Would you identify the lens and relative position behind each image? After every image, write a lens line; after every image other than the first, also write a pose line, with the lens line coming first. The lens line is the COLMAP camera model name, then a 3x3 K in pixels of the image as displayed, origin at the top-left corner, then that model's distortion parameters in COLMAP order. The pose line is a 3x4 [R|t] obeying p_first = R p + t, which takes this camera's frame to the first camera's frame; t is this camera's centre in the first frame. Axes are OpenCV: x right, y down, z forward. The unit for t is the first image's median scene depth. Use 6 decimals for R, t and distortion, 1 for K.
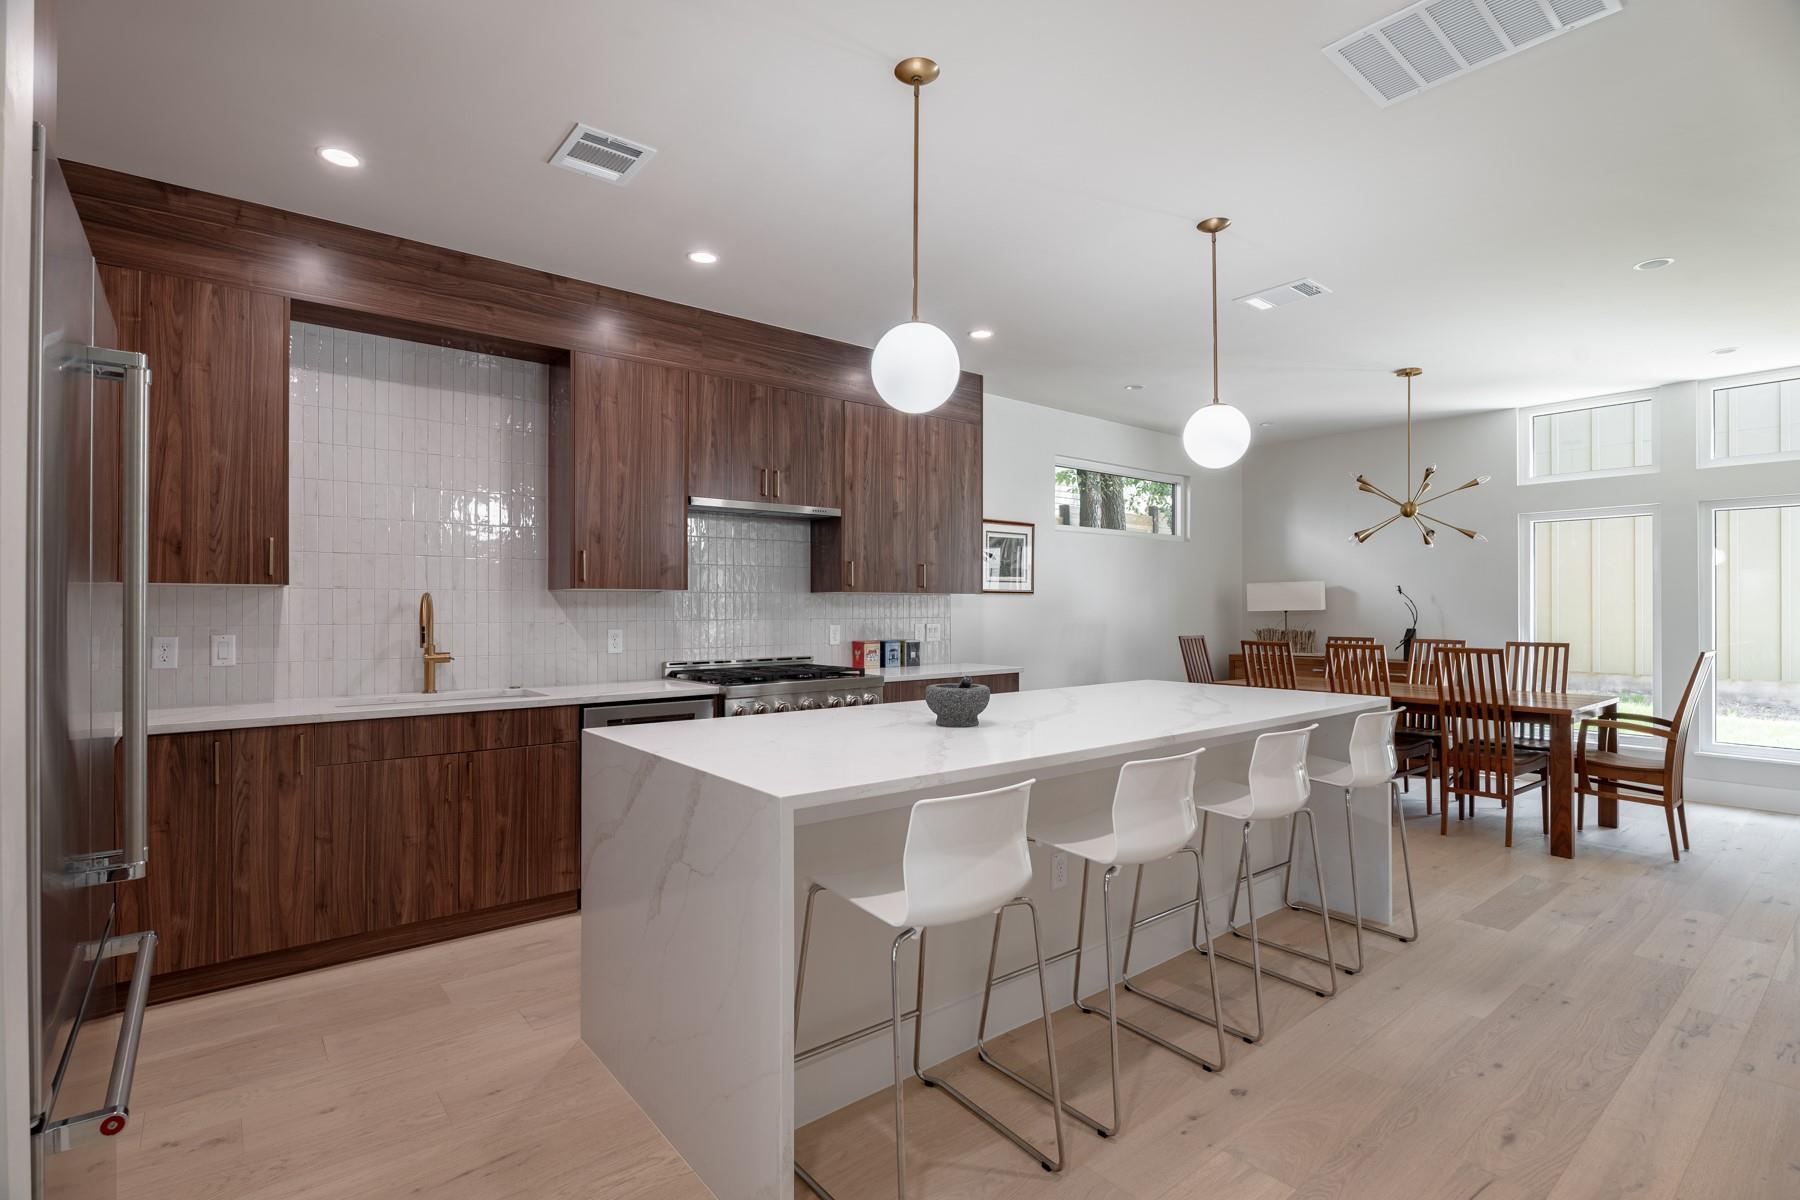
lens RADIAL K [[836.5, 0, 900.0], [0, 836.5, 600.0], [0, 0, 1]] dist [-0.015532, -0.000470]
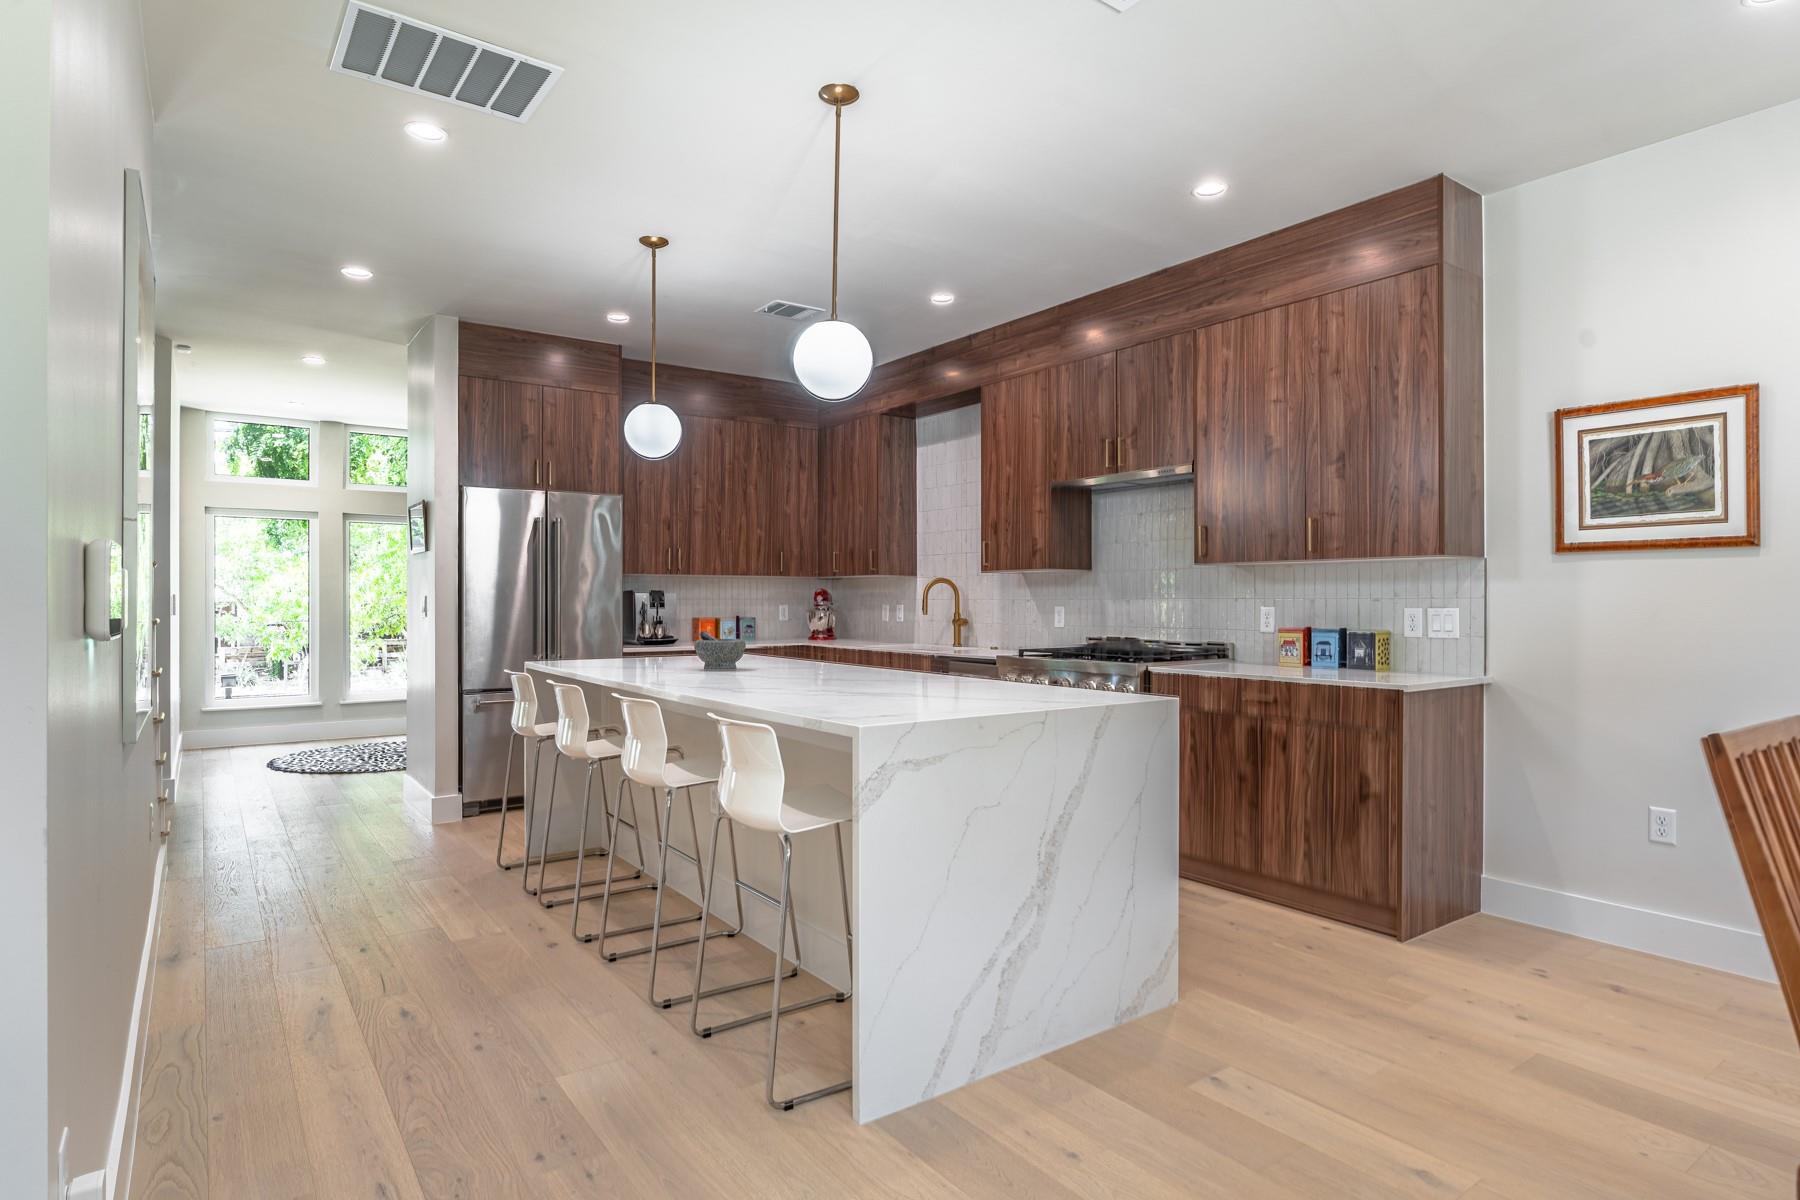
lens RADIAL K [[956.2, 0, 900.0], [0, 956.2, 600.0], [0, 0, 1]] dist [-0.044467, 0.000688]
pose [[-0.033402, -0.003046, -0.999437, 0.866982], [0.006276, 0.999975, -0.003257, 0.027099], [0.999422, -0.006382, -0.033382, 0.738882]]
